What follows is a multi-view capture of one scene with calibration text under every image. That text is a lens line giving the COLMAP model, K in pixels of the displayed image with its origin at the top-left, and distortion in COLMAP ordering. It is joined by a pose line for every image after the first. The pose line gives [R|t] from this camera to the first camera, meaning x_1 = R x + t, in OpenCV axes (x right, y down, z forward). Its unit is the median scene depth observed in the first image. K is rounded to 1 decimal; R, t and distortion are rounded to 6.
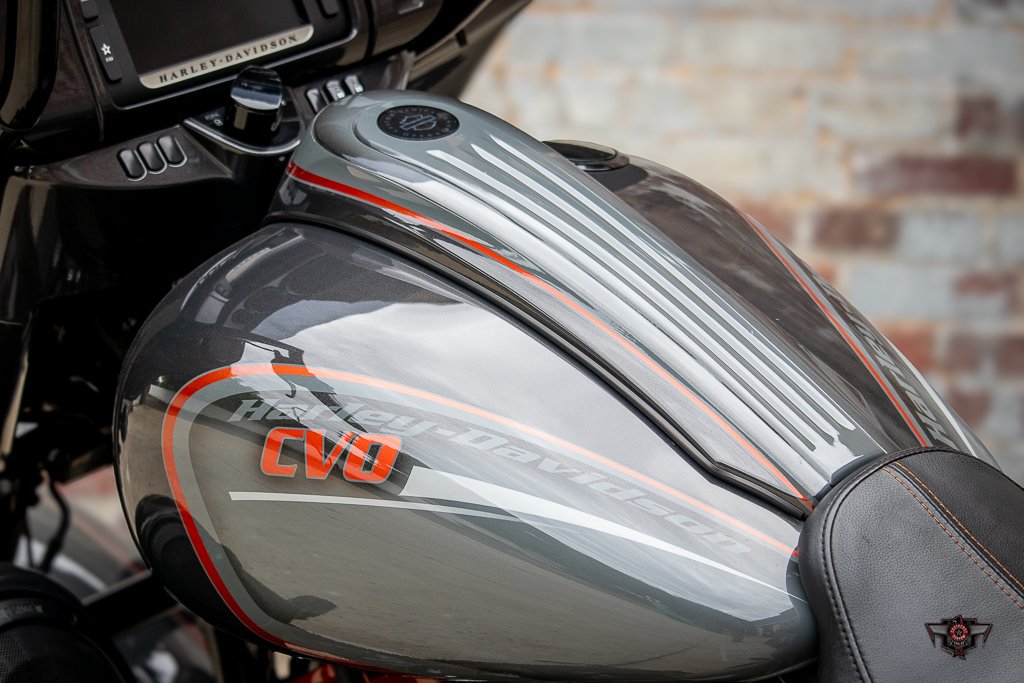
lens RADIAL K [[4186.2, 0, 512.0], [0, 4186.2, 341.5], [0, 0, 1]] dist [-0.015198, -1.117789]
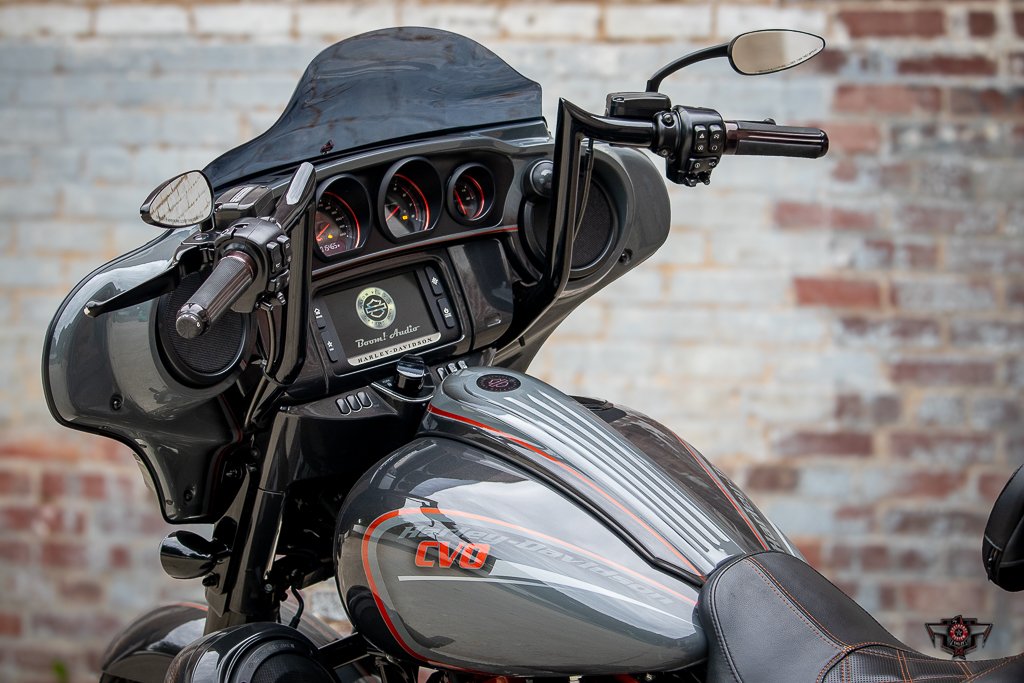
lens RADIAL K [[3336.7, 0, 512.0], [0, 3336.7, 341.5], [0, 0, 1]] dist [-0.236462, -1.179301]
pose [[0.999869, -0.000262, -0.016162, 0.007557], [-0.001157, 0.996145, -0.087711, 0.059140], [0.016123, 0.087718, 0.996015, -0.475241]]
